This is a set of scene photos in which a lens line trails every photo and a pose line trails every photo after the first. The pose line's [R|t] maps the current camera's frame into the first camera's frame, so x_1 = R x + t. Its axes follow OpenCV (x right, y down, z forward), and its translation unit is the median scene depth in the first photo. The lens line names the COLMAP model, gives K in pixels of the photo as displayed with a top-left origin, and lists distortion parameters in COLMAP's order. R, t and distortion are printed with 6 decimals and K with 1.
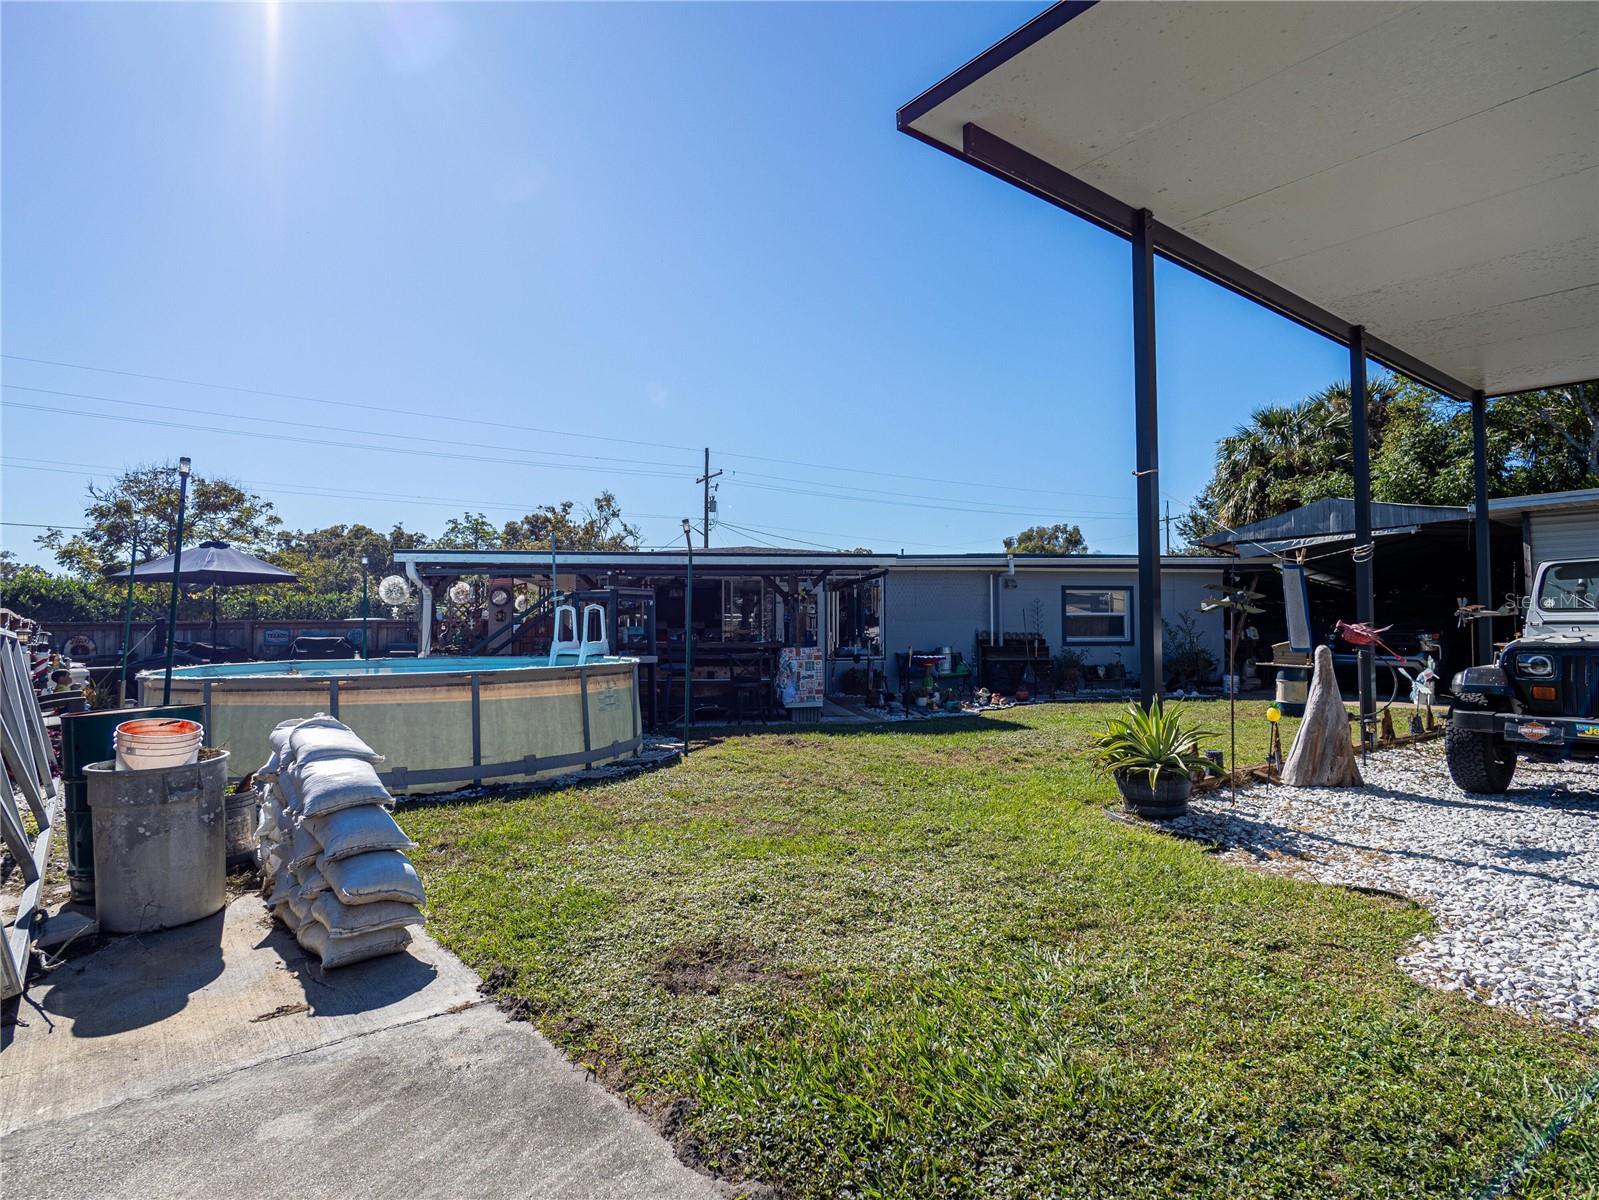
lens RADIAL K [[860.0, 0, 799.5], [0, 860.0, 600.0], [0, 0, 1]] dist [-0.004137, -0.000489]
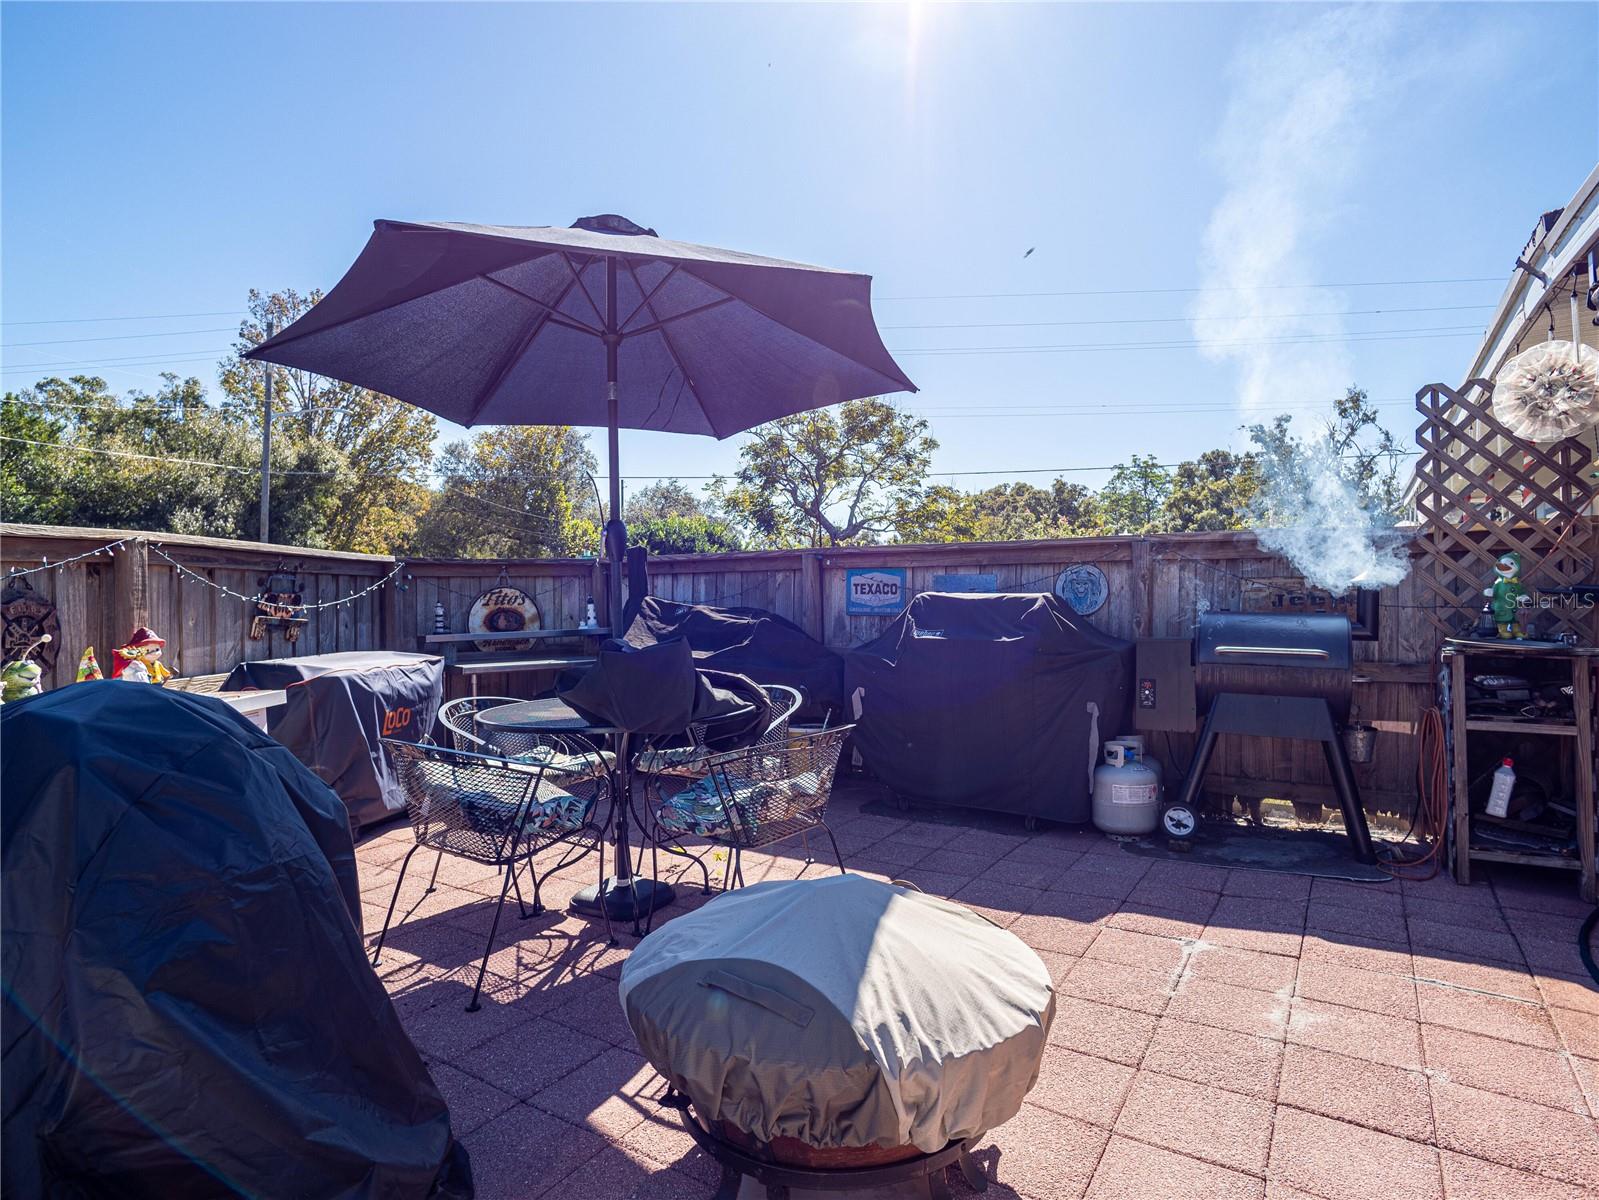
lens RADIAL K [[860.0, 0, 799.5], [0, 860.0, 600.0], [0, 0, 1]] dist [-0.004137, -0.000489]
pose [[0.749482, 0.006390, -0.661994, -0.096162], [0.024054, 0.999030, 0.036876, 0.007945], [0.661588, -0.043562, 0.748601, 0.173582]]
